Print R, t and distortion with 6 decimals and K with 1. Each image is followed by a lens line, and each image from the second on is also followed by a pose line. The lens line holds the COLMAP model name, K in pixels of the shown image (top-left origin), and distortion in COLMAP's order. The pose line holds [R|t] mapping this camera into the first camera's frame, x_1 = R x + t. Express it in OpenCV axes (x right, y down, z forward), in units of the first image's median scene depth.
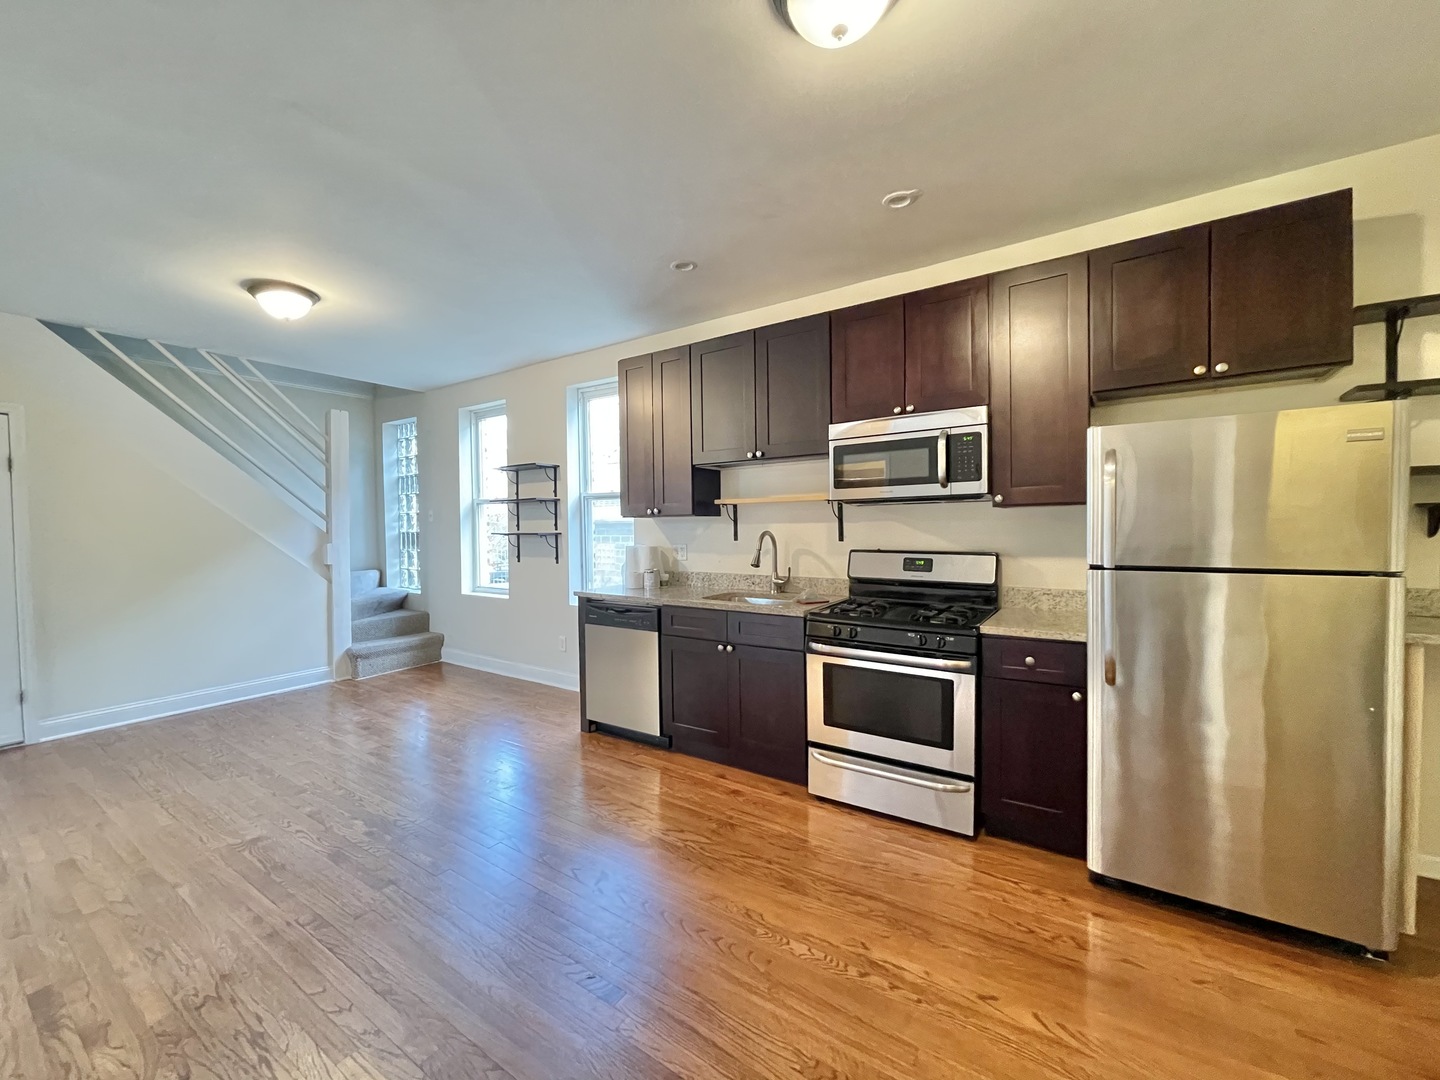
lens RADIAL K [[584.8, 0, 710.4], [0, 584.8, 540.1], [0, 0, 1]] dist [-0.001039, -0.000575]
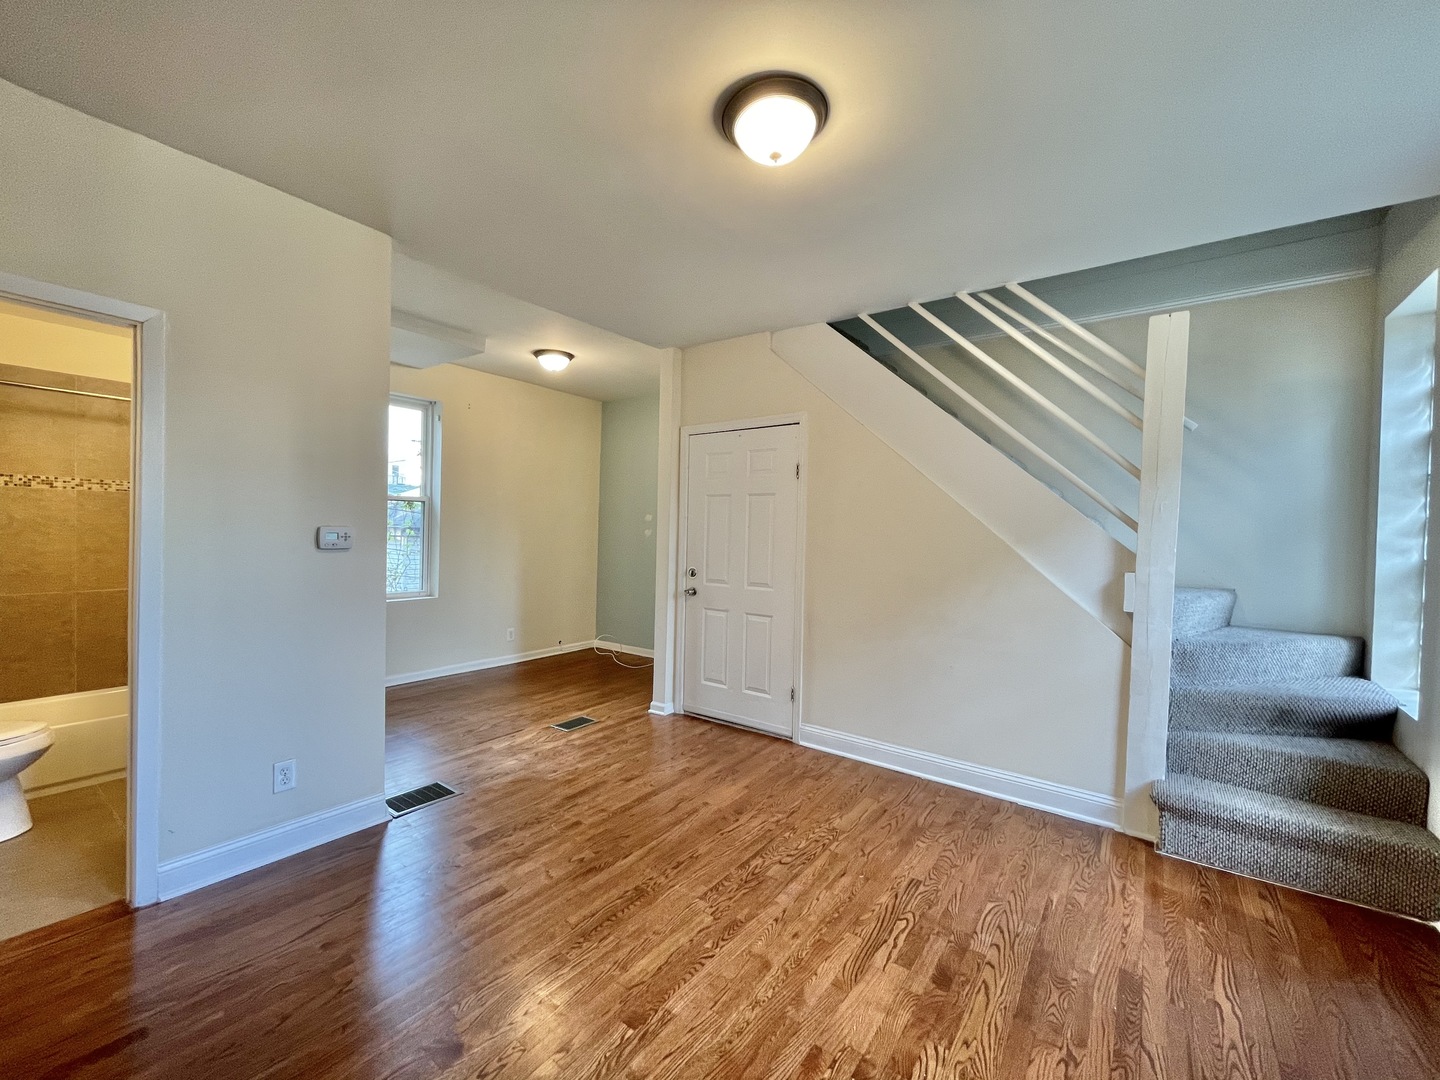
lens RADIAL K [[584.8, 0, 709.2], [0, 584.8, 540.6], [0, 0, 1]] dist [-0.001039, -0.000575]
pose [[-0.045222, 0.025938, -0.998640, -0.168525], [-0.047967, 0.998453, 0.028106, -0.031604], [0.997825, 0.049173, -0.043908, 1.037507]]
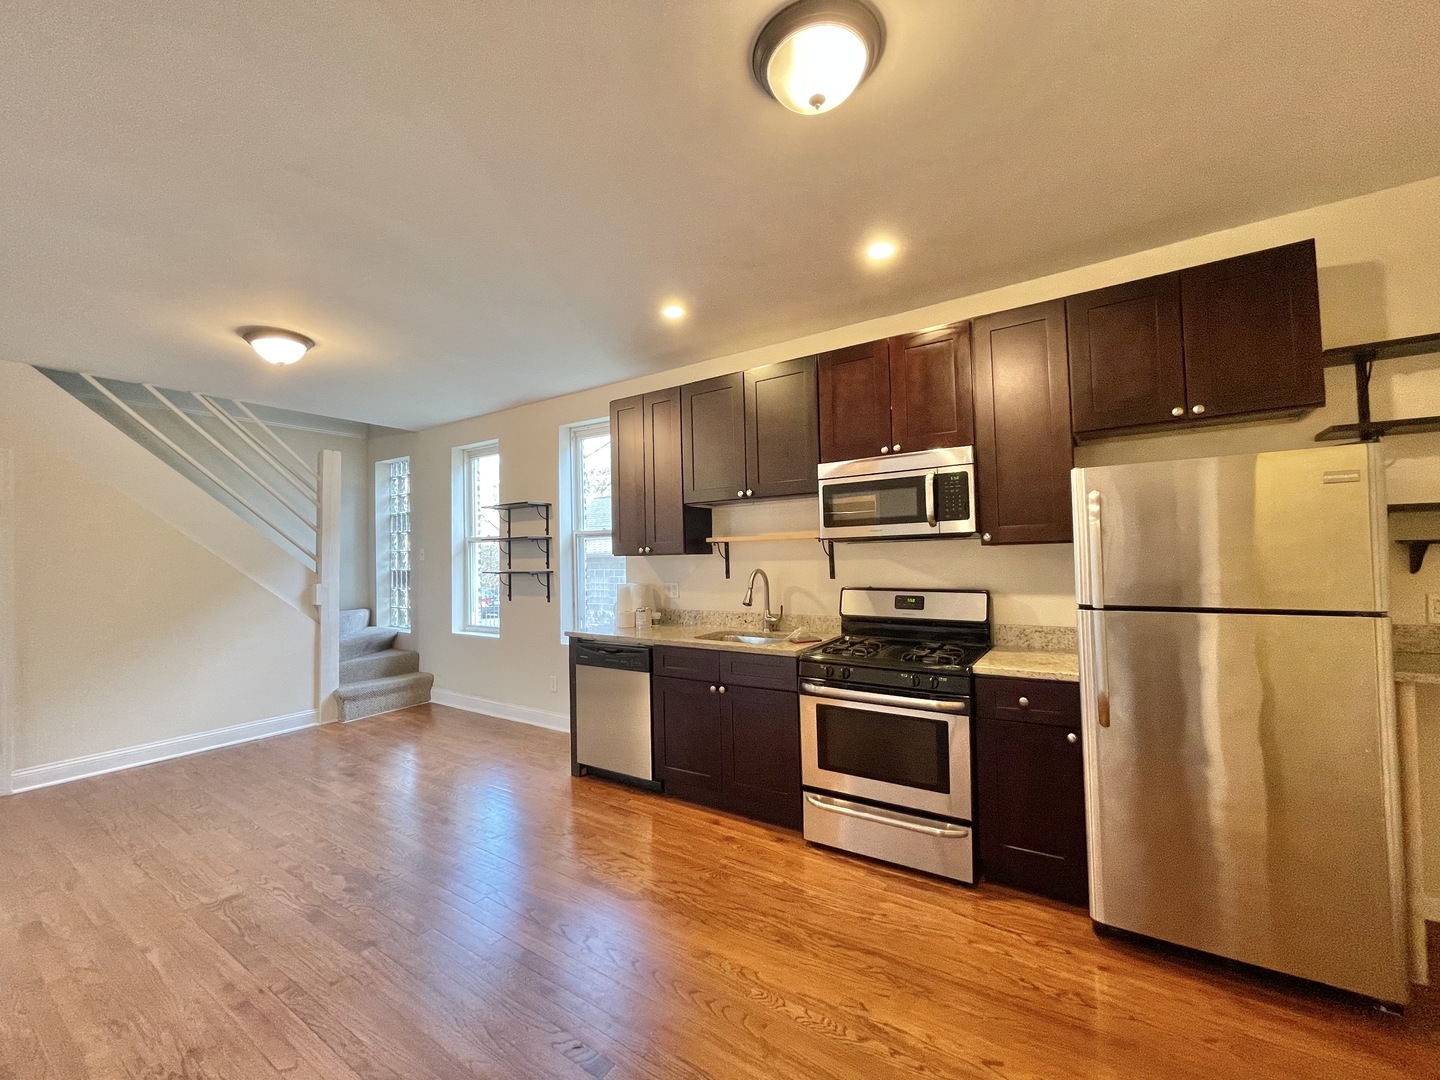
lens RADIAL K [[584.8, 0, 710.5], [0, 584.8, 539.3], [0, 0, 1]] dist [-0.001039, -0.000575]
pose [[0.999908, -0.009338, 0.009872, 0.005949], [0.009864, 0.998457, -0.054651, -0.014060], [-0.009347, 0.054743, 0.998457, 0.000023]]
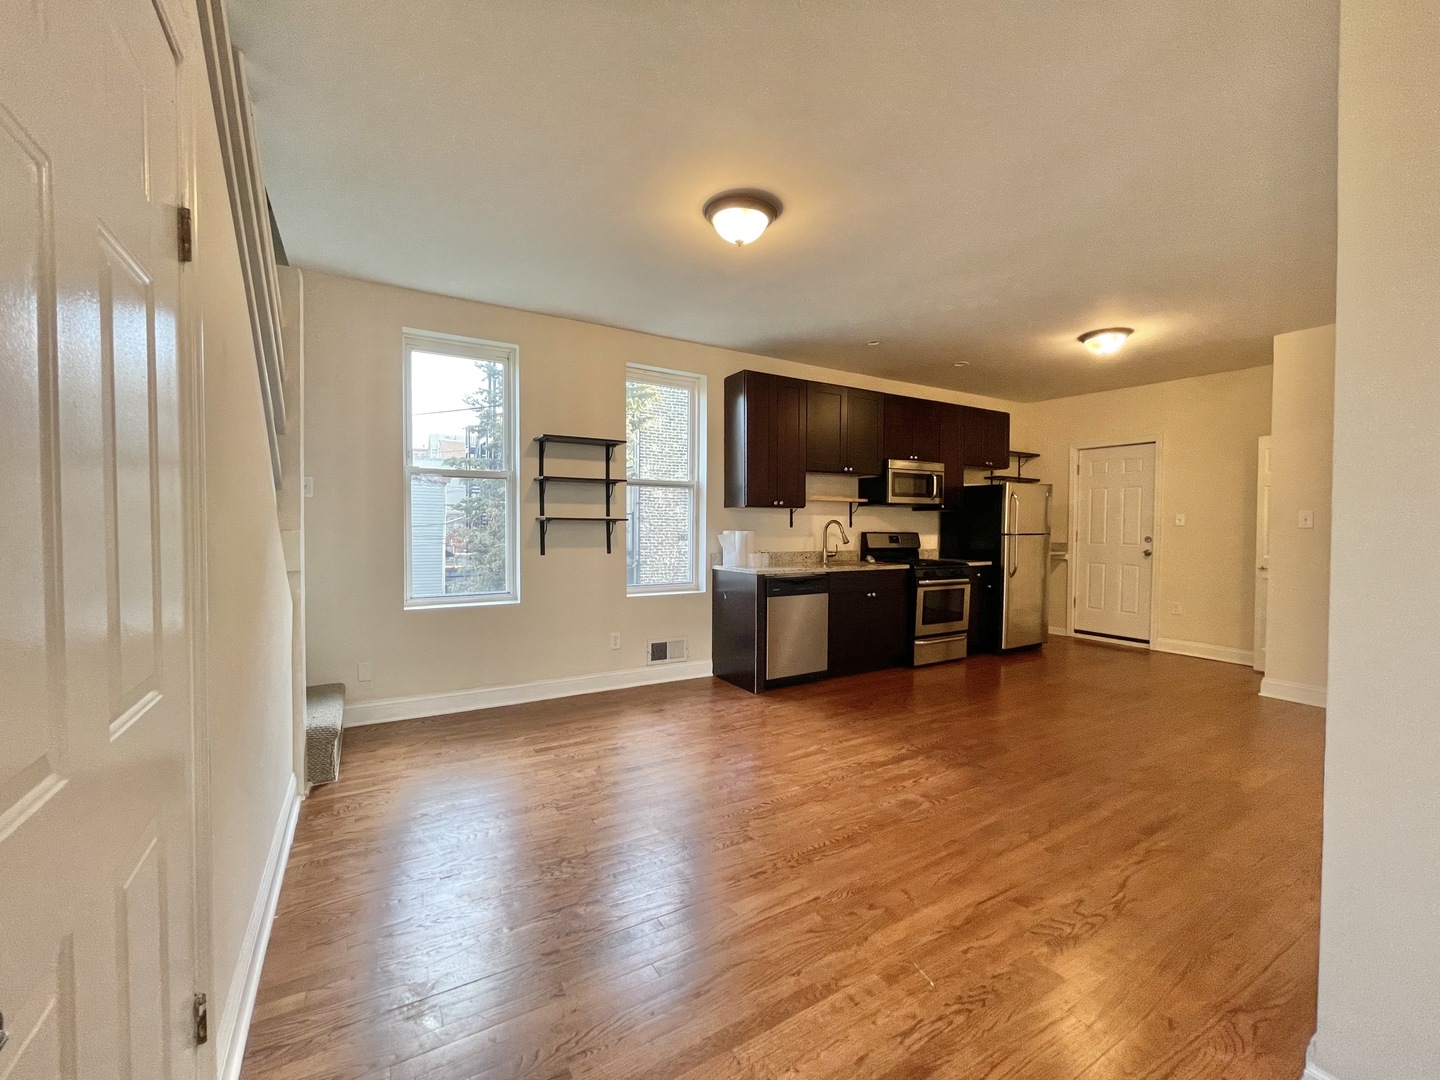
lens RADIAL K [[584.8, 0, 710.9], [0, 584.8, 541.8], [0, 0, 1]] dist [-0.001039, -0.000575]
pose [[0.415703, -0.012014, 0.909421, -1.567415], [0.012865, 0.999890, 0.007329, 0.027855], [-0.909410, 0.008653, 0.415812, 0.746322]]
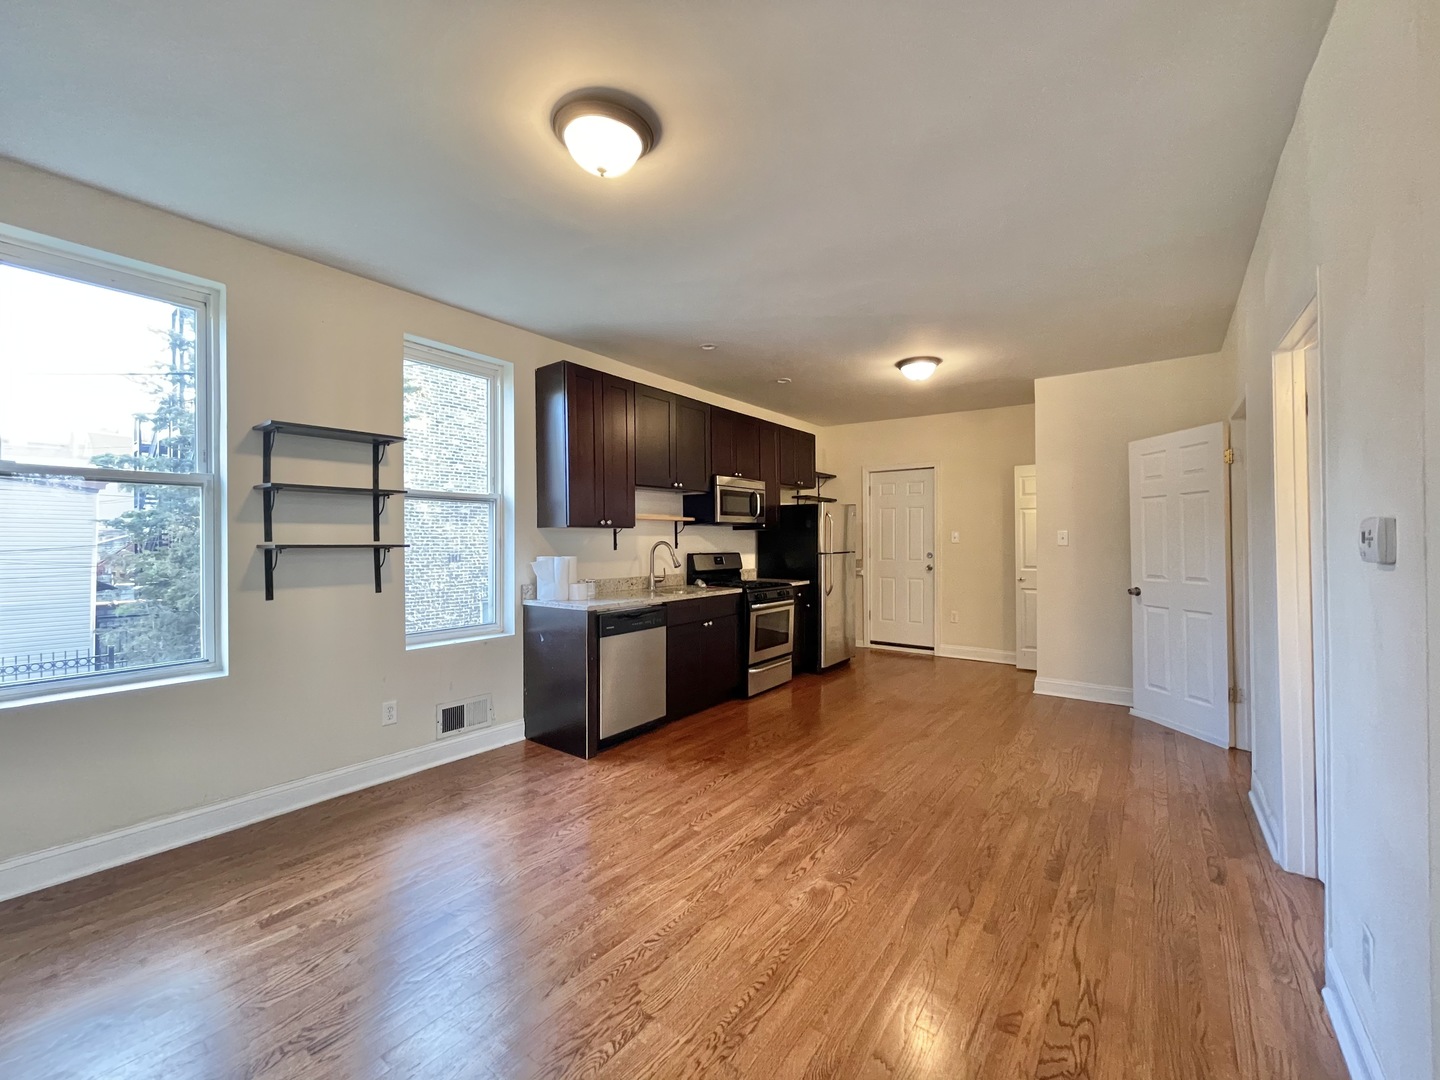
lens RADIAL K [[584.8, 0, 711.8], [0, 584.8, 541.5], [0, 0, 1]] dist [-0.001039, -0.000575]
pose [[0.046447, 0.009271, 0.998878, -1.380842], [0.028905, 0.999526, -0.010621, 0.002519], [-0.998502, 0.029366, 0.046157, 0.925936]]
